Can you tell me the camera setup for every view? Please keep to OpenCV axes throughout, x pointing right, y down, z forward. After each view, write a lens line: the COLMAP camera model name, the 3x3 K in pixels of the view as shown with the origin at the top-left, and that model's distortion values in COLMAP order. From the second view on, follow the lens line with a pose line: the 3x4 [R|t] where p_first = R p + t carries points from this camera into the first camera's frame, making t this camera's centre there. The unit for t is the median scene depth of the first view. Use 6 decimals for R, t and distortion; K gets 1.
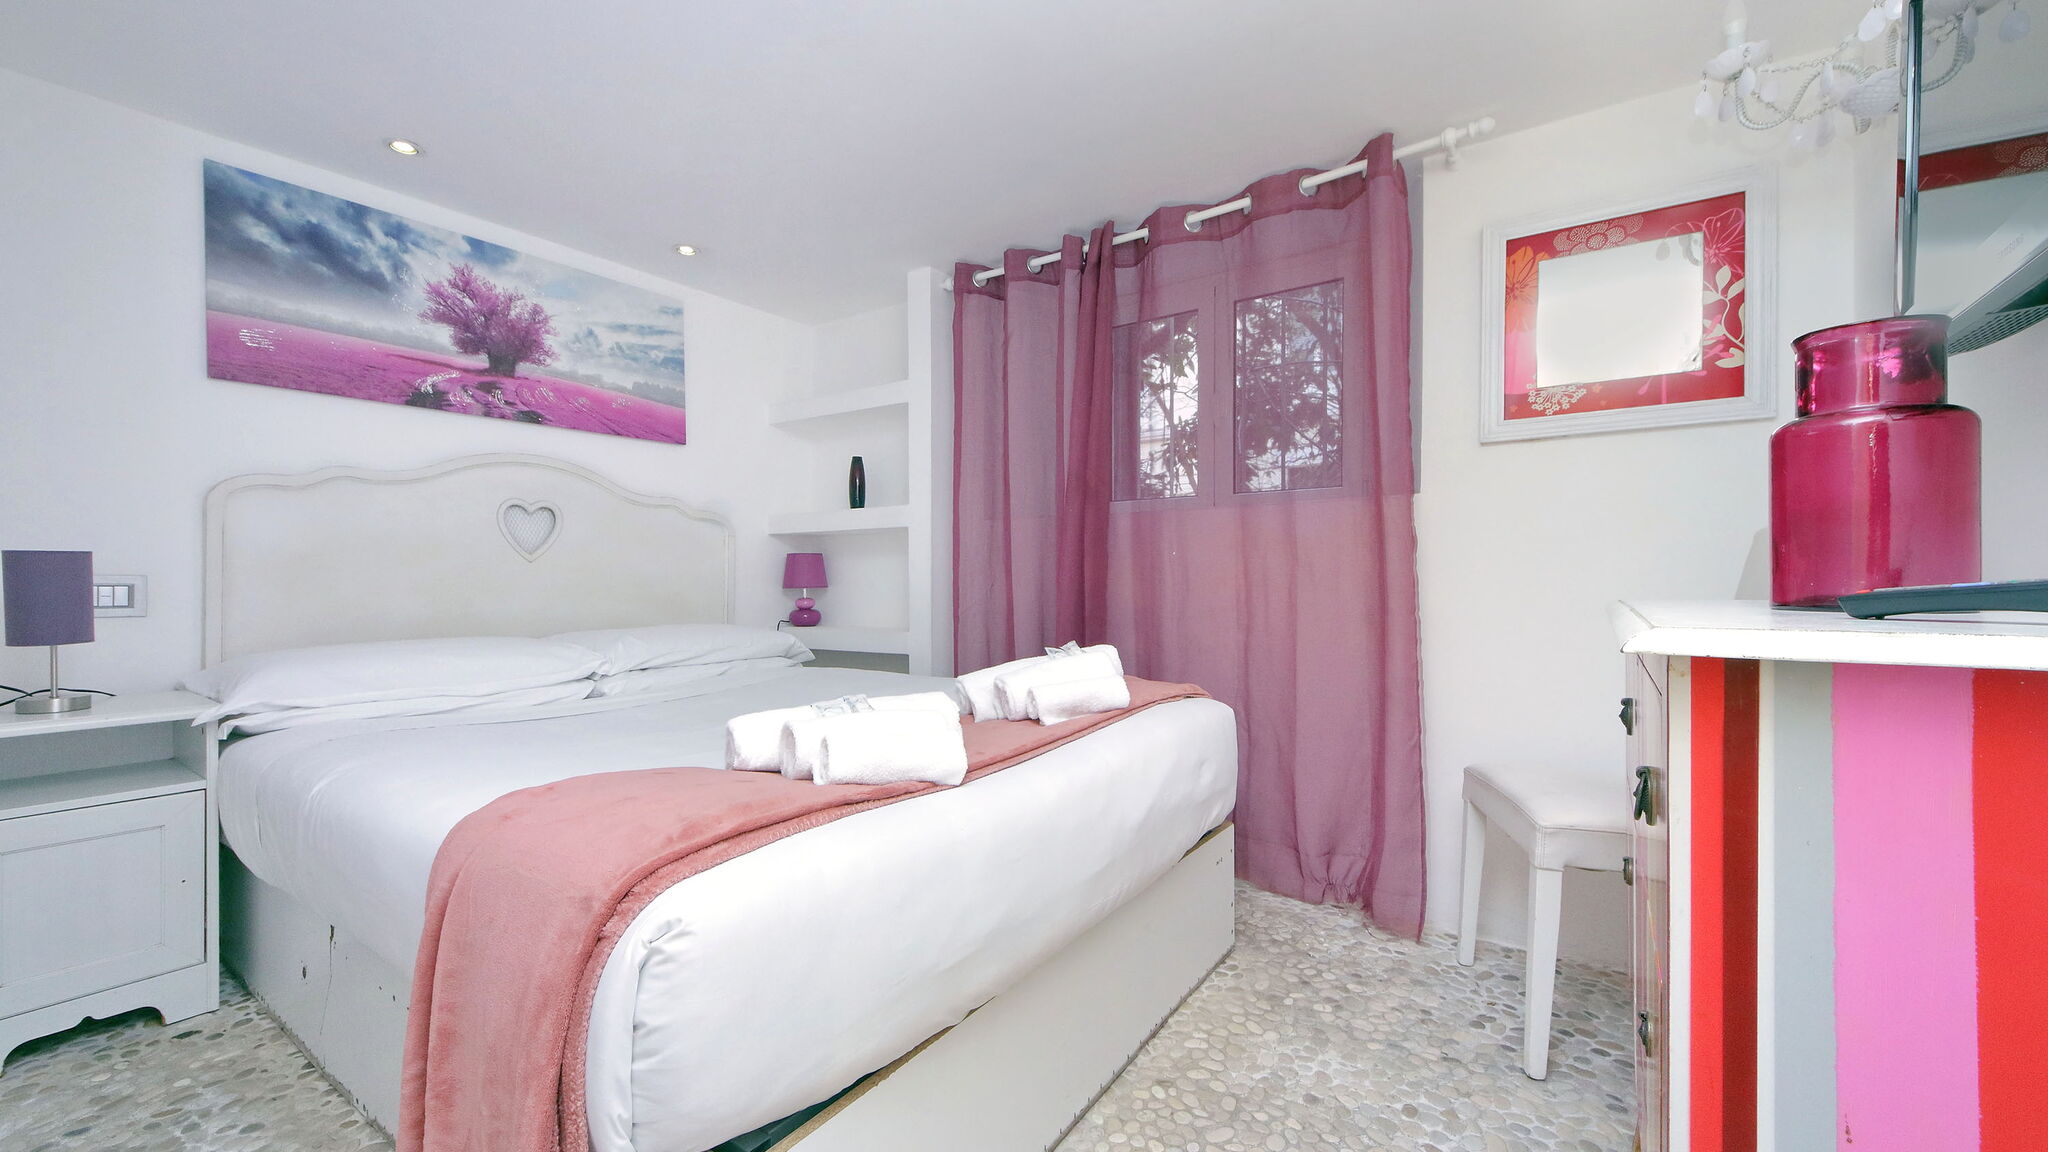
lens RADIAL K [[770.5, 0, 1028.8], [0, 770.5, 578.3], [0, 0, 1]] dist [0.017473, -0.007740]
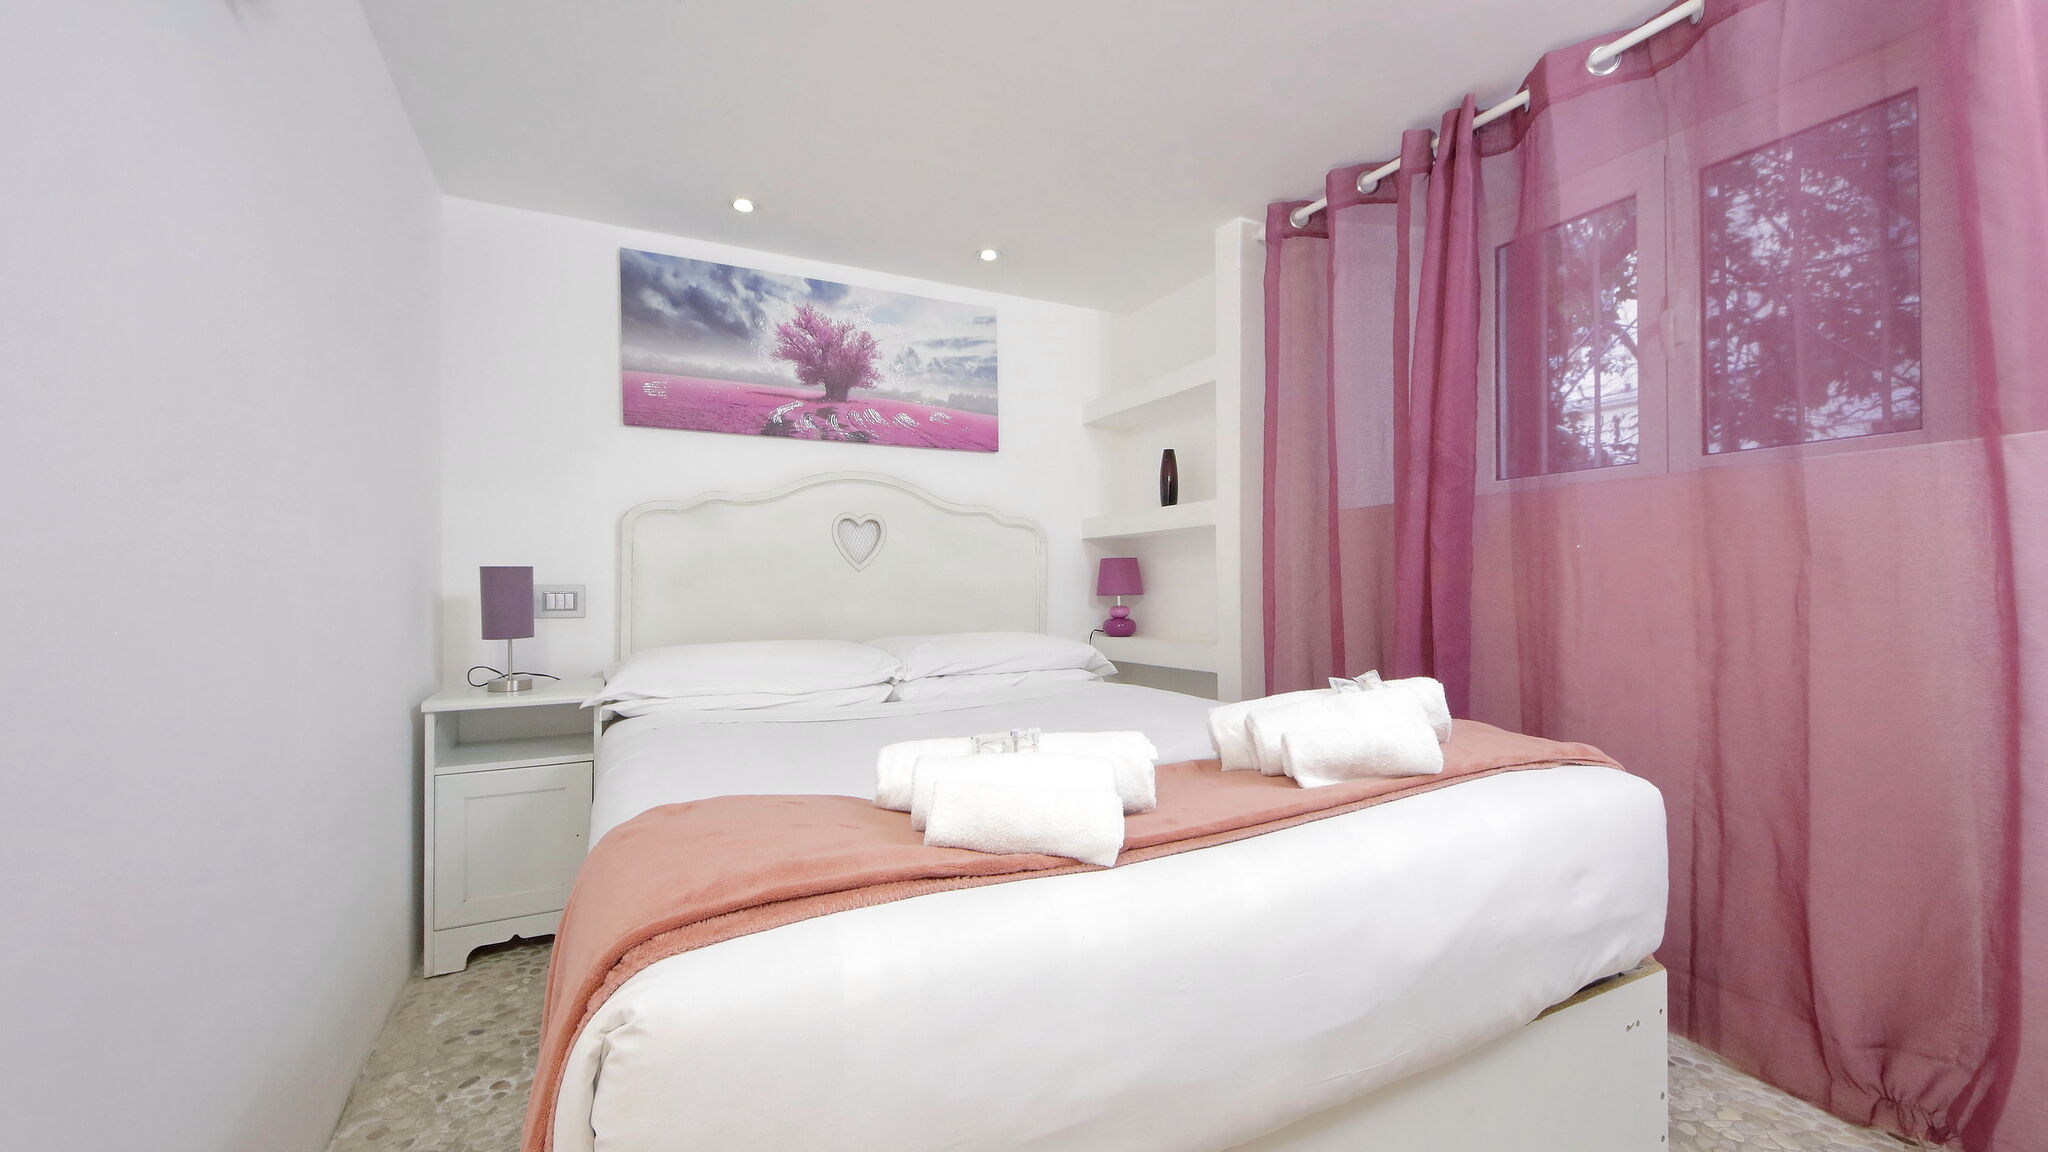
lens RADIAL K [[795.3, 0, 1040.2], [0, 795.3, 584.1], [0, 0, 1]] dist [0.023784, -0.004974]
pose [[0.888282, -0.004920, -0.459273, 0.096107], [0.004612, 0.999988, -0.001793, 0.000069], [0.459276, -0.000525, 0.888294, 0.141125]]
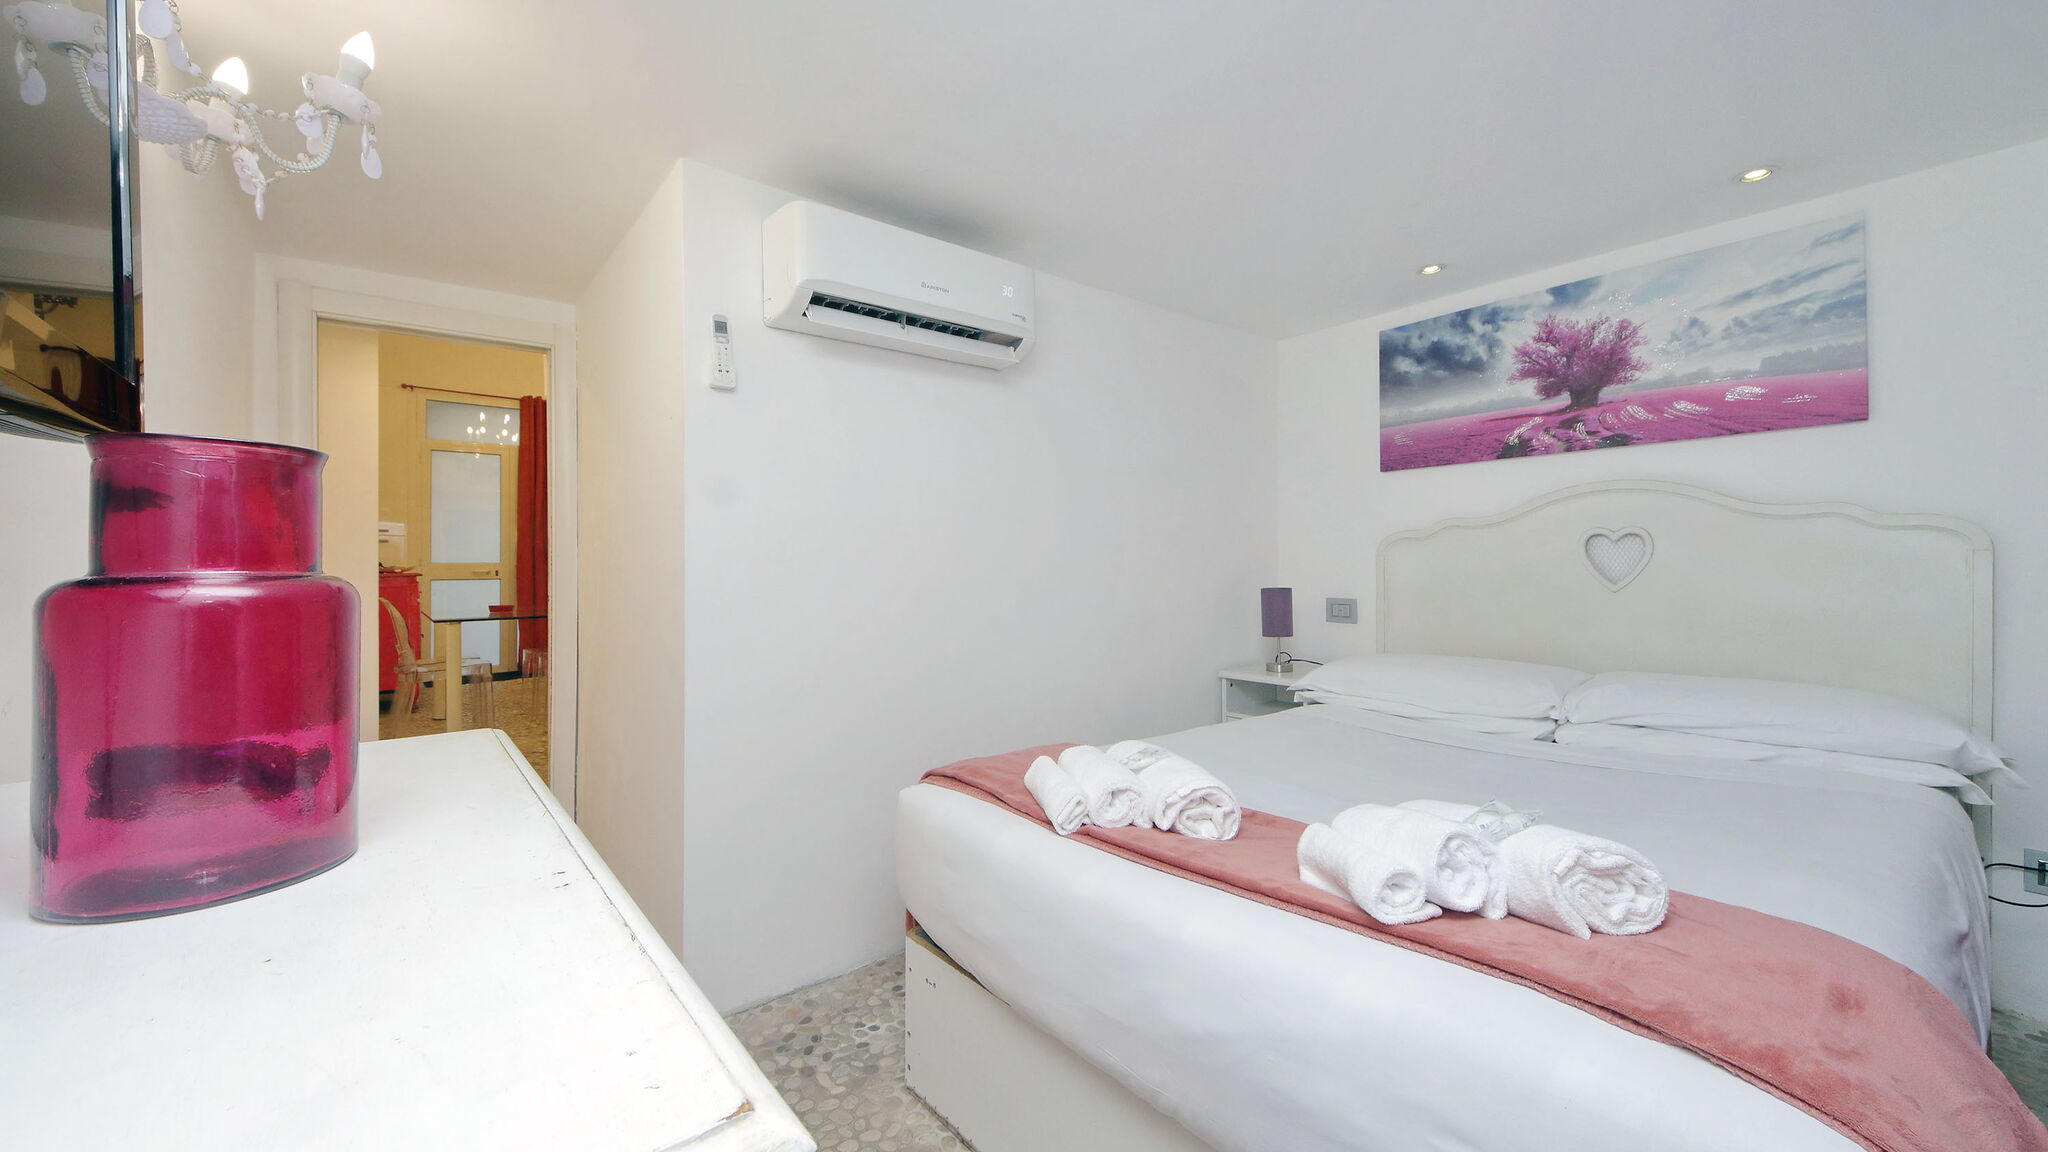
lens RADIAL K [[770.5, 0, 1050.3], [0, 770.5, 554.7], [0, 0, 1]] dist [0.017473, -0.007740]
pose [[-0.246995, -0.008910, -0.968976, 0.494956], [0.004642, 0.999935, -0.010378, -0.065710], [0.969006, -0.007061, -0.246937, 0.607226]]
